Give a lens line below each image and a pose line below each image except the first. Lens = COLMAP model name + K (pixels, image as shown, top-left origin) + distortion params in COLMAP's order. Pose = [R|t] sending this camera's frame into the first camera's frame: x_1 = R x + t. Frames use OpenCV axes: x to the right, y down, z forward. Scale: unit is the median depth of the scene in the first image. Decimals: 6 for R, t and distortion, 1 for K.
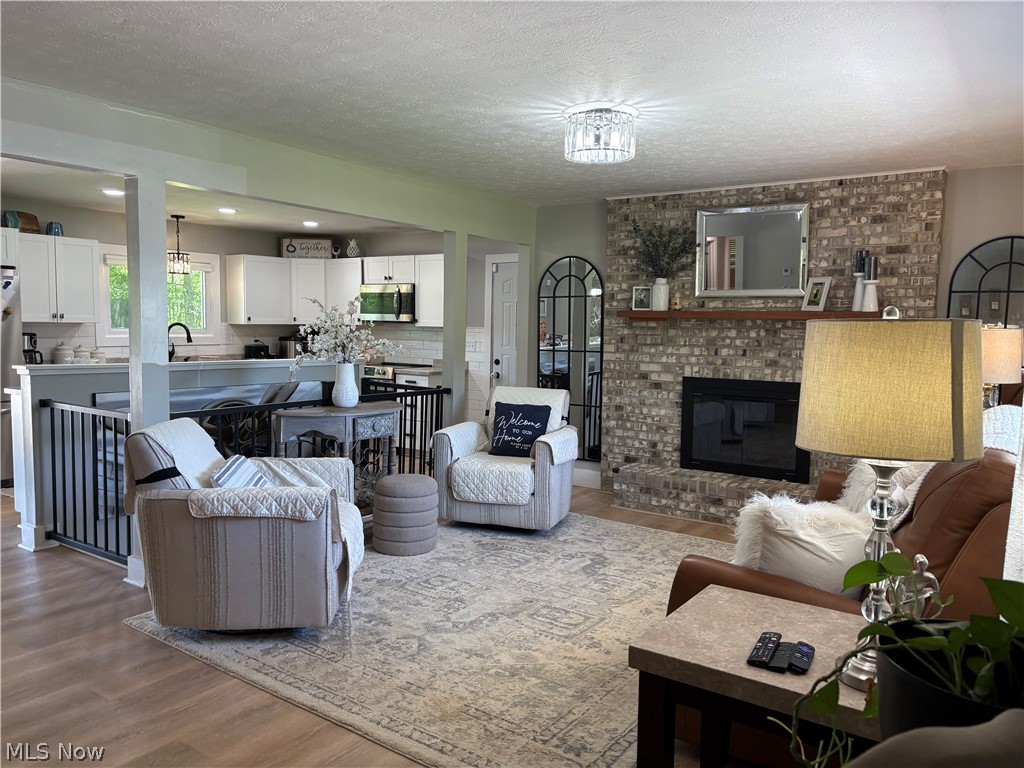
lens RADIAL K [[768.2, 0, 514.8], [0, 768.2, 388.9], [0, 0, 1]] dist [0.068582, -0.072032]
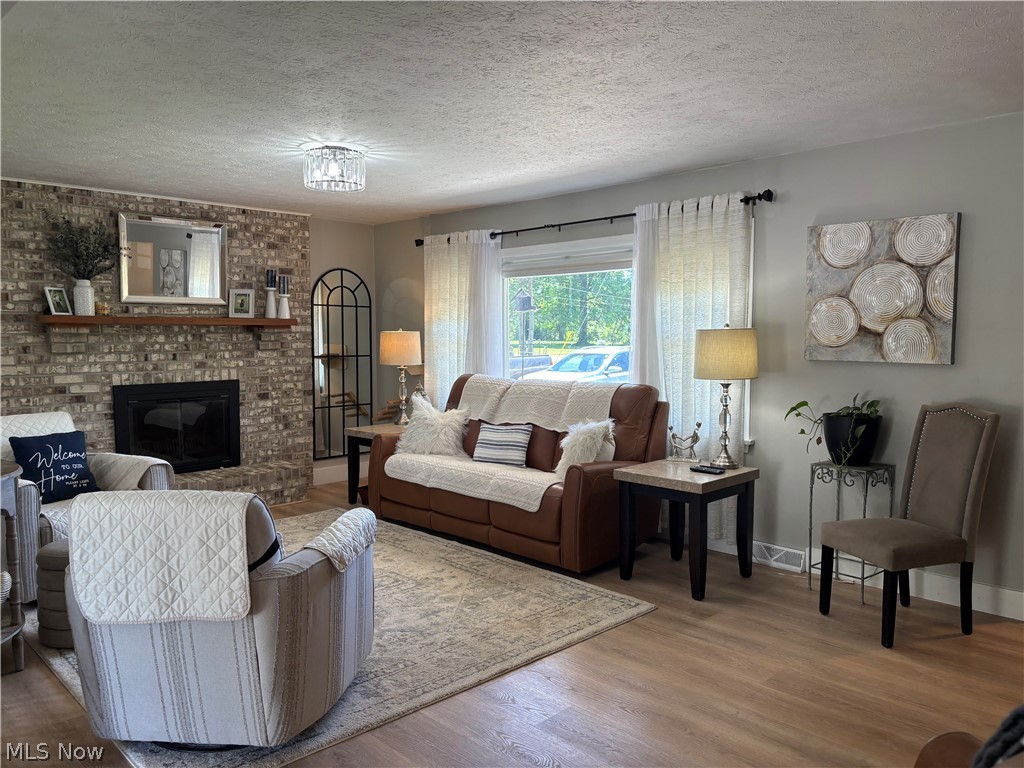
lens RADIAL K [[752.0, 0, 512.8], [0, 752.0, 401.7], [0, 0, 1]] dist [-0.005812, -0.001255]
pose [[0.183984, -0.104989, 0.977306, -0.625179], [0.089325, 0.991951, 0.089746, -0.037077], [-0.978862, 0.070786, 0.191881, 0.362155]]
